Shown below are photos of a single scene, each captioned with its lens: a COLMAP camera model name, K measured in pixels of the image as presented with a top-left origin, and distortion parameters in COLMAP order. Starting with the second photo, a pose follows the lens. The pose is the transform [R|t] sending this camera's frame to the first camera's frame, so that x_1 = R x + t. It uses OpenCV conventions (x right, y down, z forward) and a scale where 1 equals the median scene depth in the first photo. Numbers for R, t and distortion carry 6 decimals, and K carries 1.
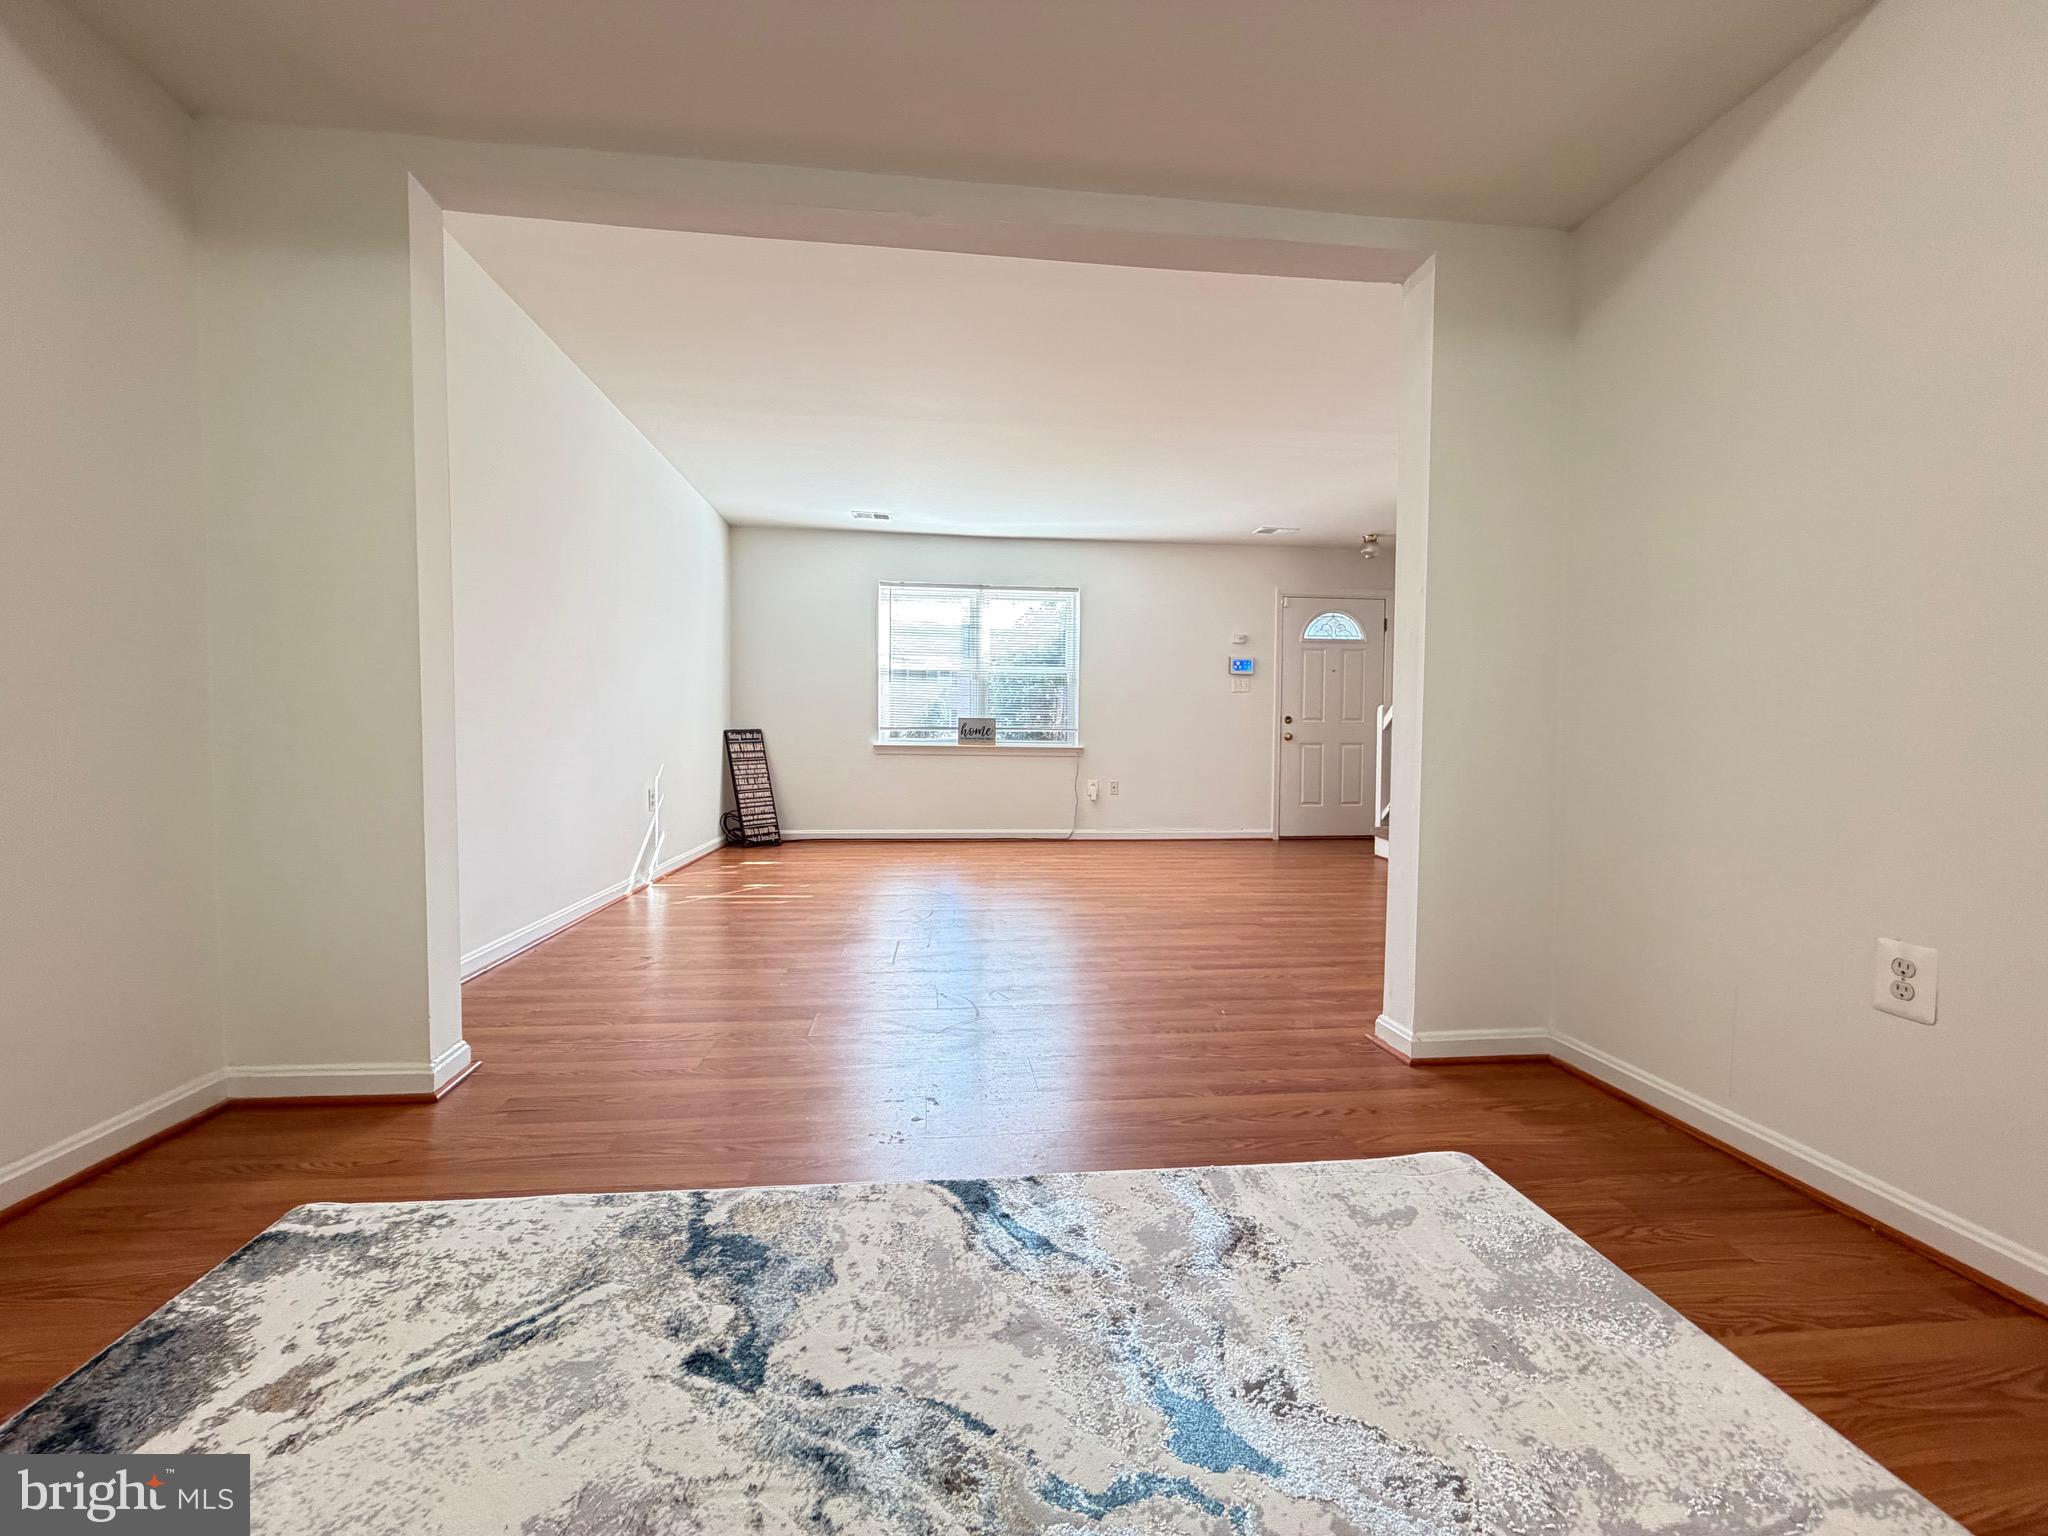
lens RADIAL K [[823.5, 0, 1043.6], [0, 823.5, 769.1], [0, 0, 1]] dist [0.000846, 0.000444]
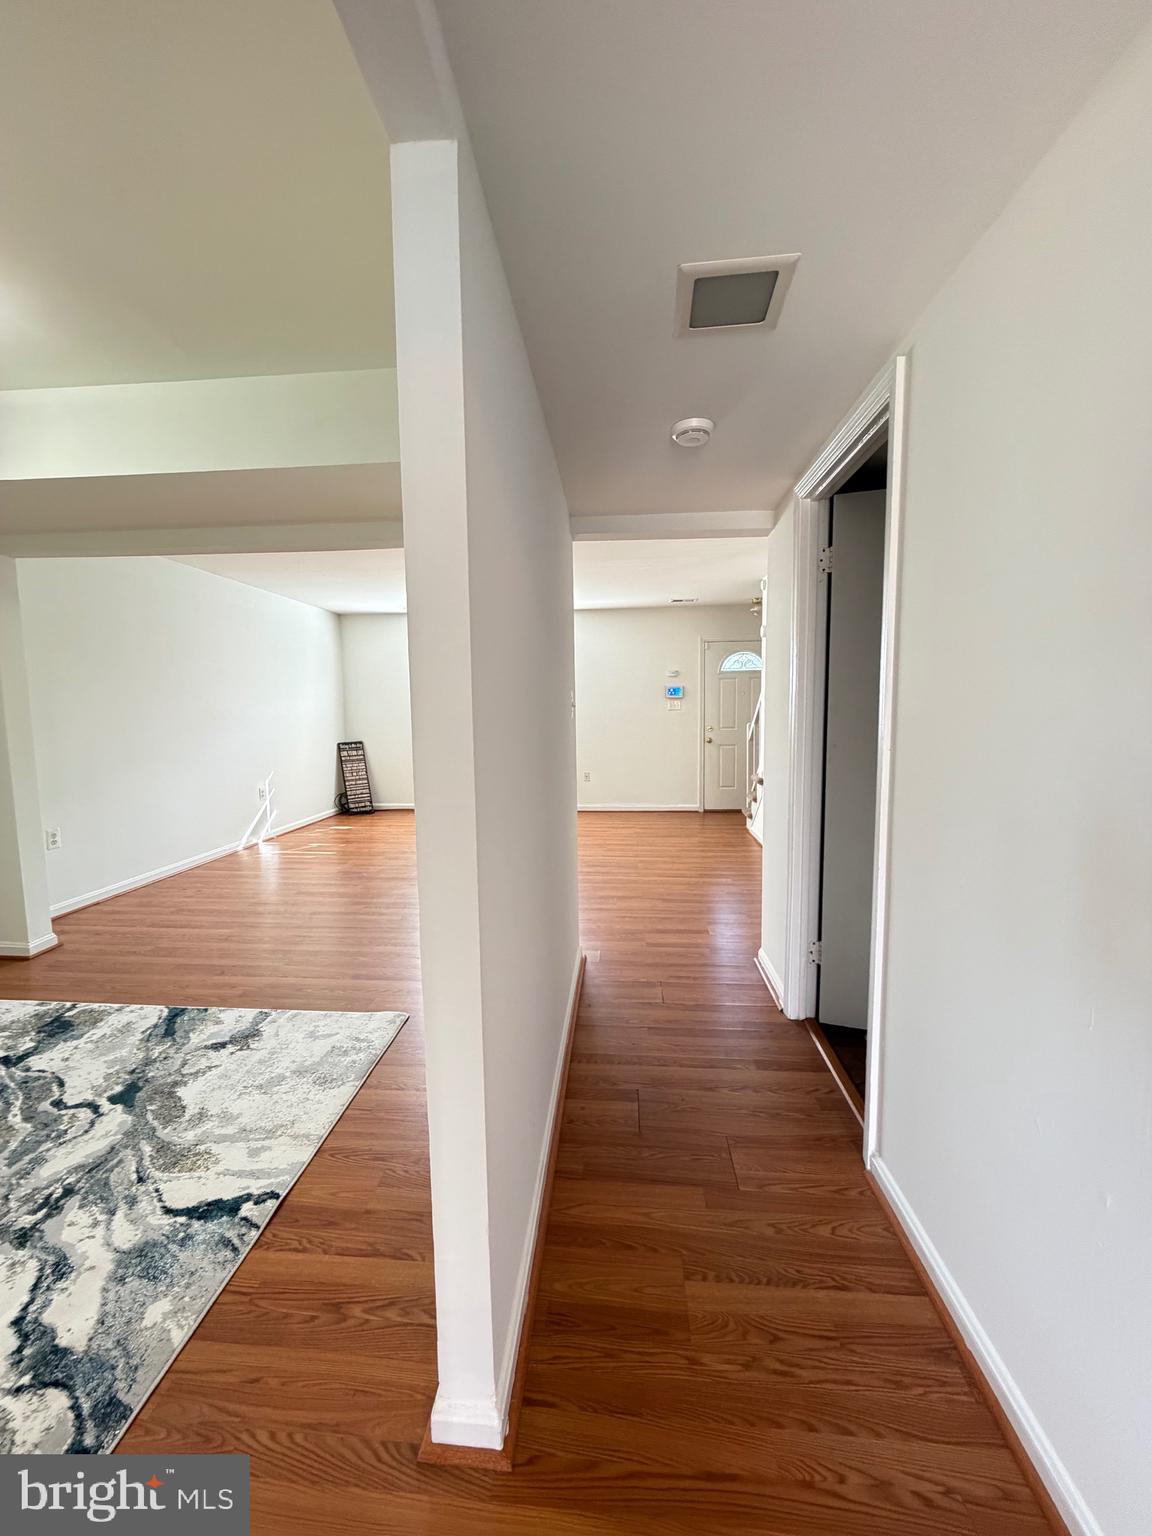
lens RADIAL K [[617.6, 0, 581.4], [0, 617.6, 760.5], [0, 0, 1]] dist [0.000846, 0.000444]
pose [[0.980963, -0.002903, -0.194171, 0.324354], [0.011708, 0.998954, 0.044212, -0.061252], [0.193839, -0.045644, 0.979971, -0.107237]]
